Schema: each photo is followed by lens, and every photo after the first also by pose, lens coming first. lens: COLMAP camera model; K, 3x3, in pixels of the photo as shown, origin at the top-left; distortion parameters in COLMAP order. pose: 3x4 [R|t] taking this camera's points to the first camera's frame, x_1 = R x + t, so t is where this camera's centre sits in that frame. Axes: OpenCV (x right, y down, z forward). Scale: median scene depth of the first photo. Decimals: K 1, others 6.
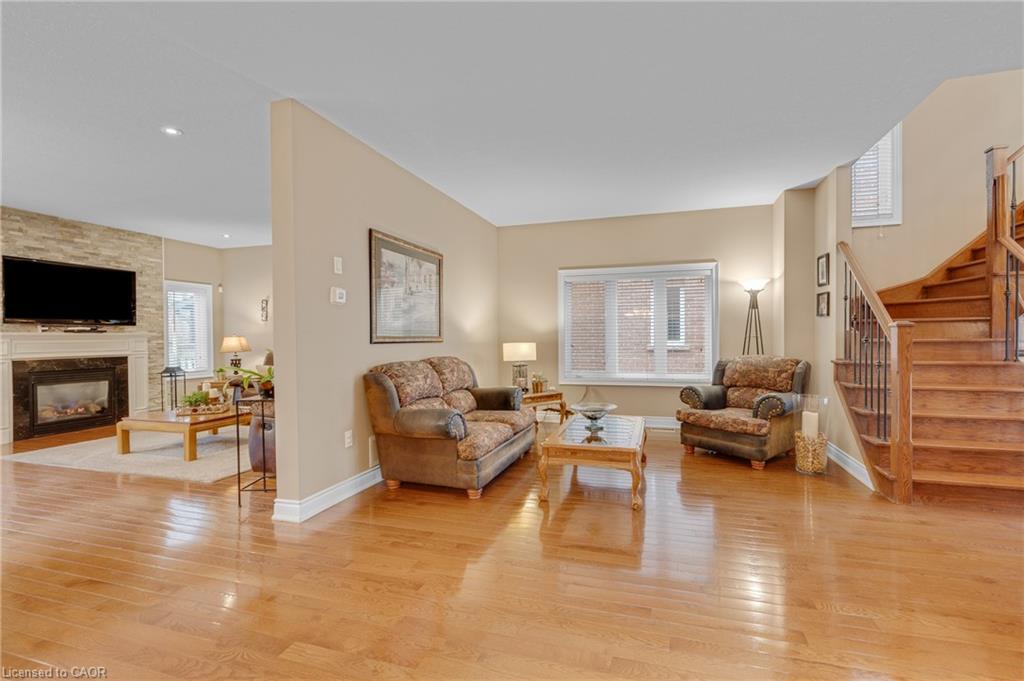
lens RADIAL K [[422.5, 0, 541.6], [0, 422.5, 340.5], [0, 0, 1]] dist [0.000426, -0.000568]
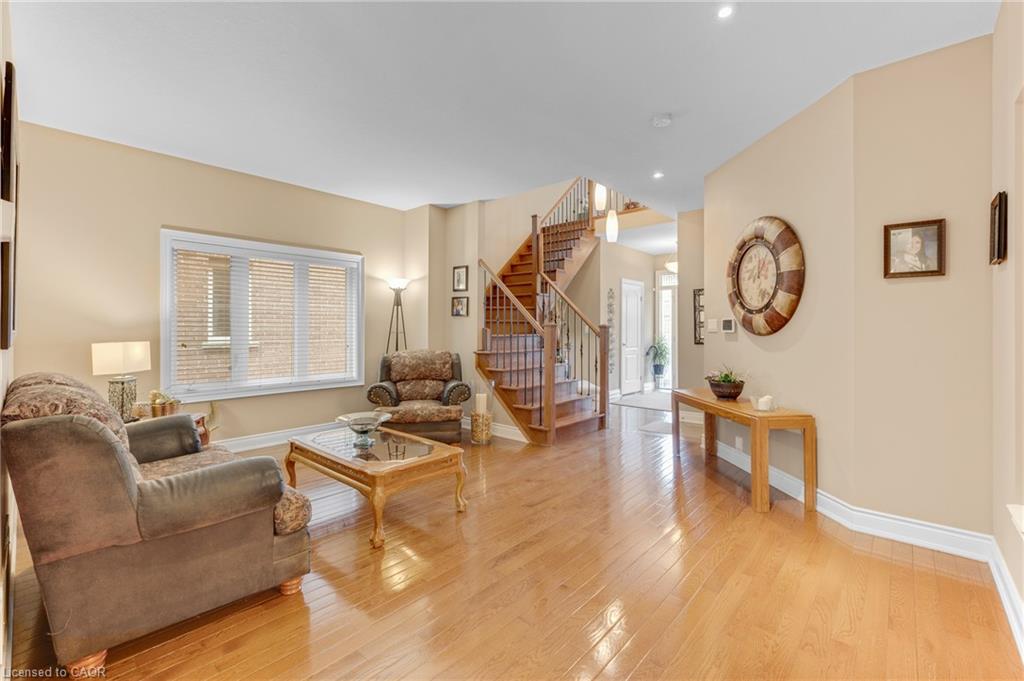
lens RADIAL K [[444.8, 0, 505.4], [0, 444.8, 331.7], [0, 0, 1]] dist [-0.000370, -0.000418]
pose [[0.450847, 0.005486, 0.892584, -0.426160], [0.004508, 0.999954, -0.008423, -0.000784], [-0.892590, 0.007821, 0.450802, 0.299644]]
